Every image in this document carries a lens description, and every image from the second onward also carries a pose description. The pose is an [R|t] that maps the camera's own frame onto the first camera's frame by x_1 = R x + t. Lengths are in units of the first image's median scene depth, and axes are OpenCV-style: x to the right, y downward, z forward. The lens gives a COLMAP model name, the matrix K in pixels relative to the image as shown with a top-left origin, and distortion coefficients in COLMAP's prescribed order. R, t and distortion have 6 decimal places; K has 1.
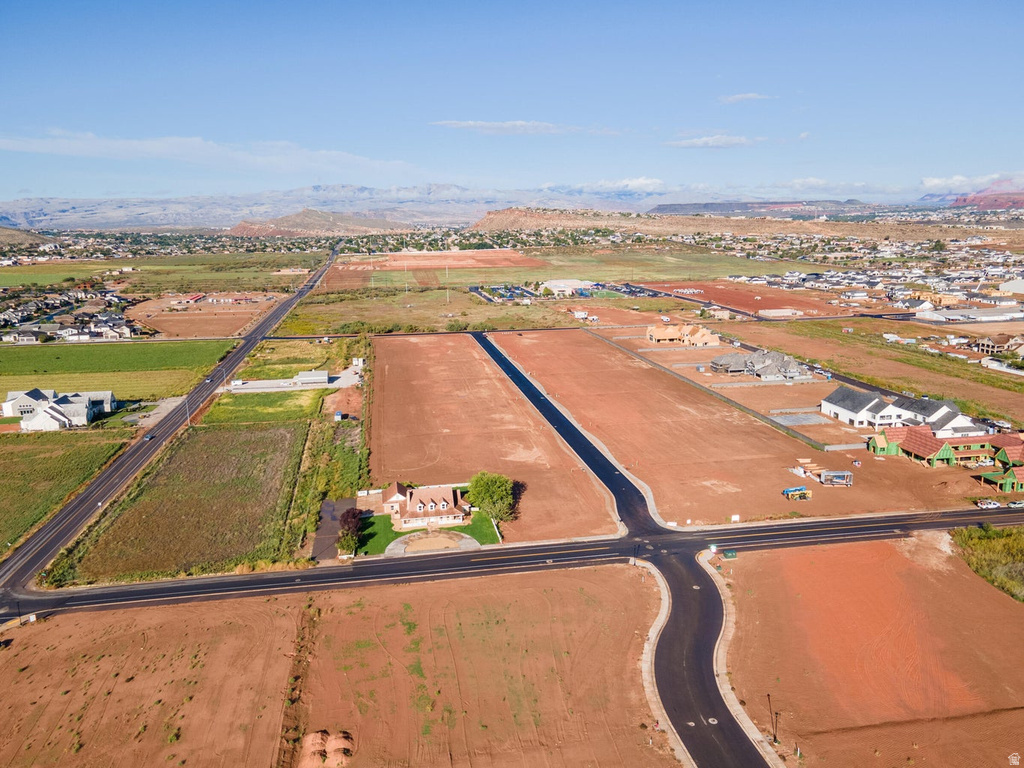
lens RADIAL K [[769.0, 0, 514.8], [0, 769.0, 392.2], [0, 0, 1]] dist [0.039309, 0.025632]
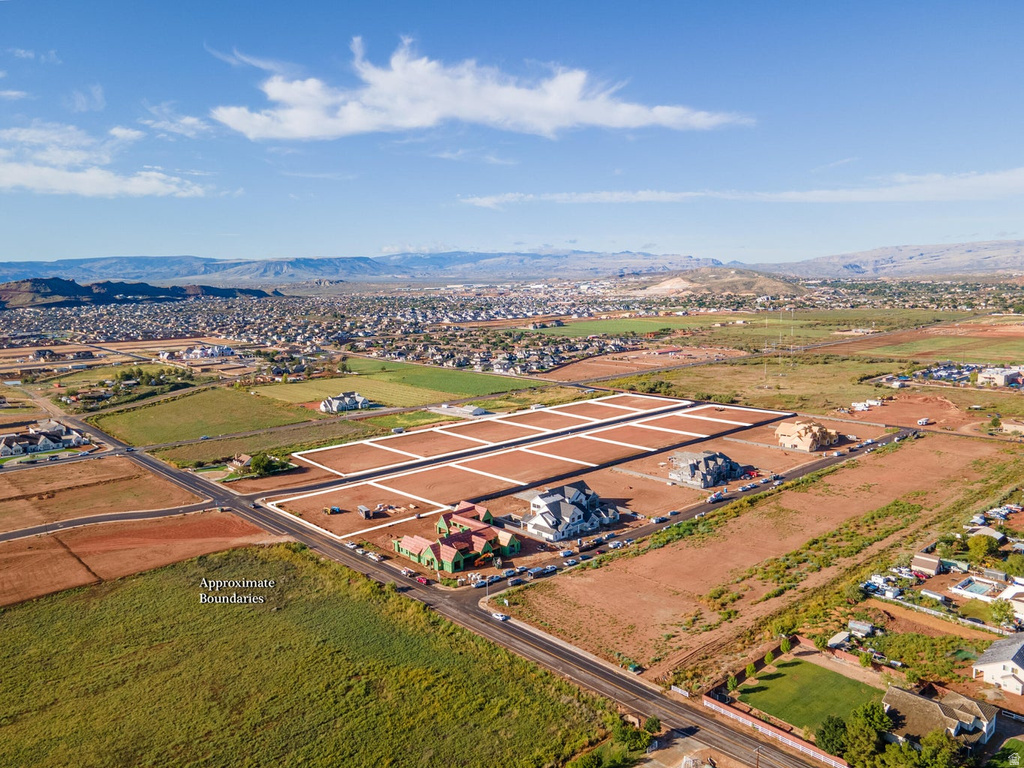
lens RADIAL K [[769.0, 0, 511.1], [0, 769.0, 381.4], [0, 0, 1]] dist [0.039309, 0.025632]
pose [[0.531894, 0.118837, -0.838431, 0.493468], [-0.174357, 0.984258, 0.028895, -0.062882], [0.828667, 0.130818, 0.544241, 0.112734]]
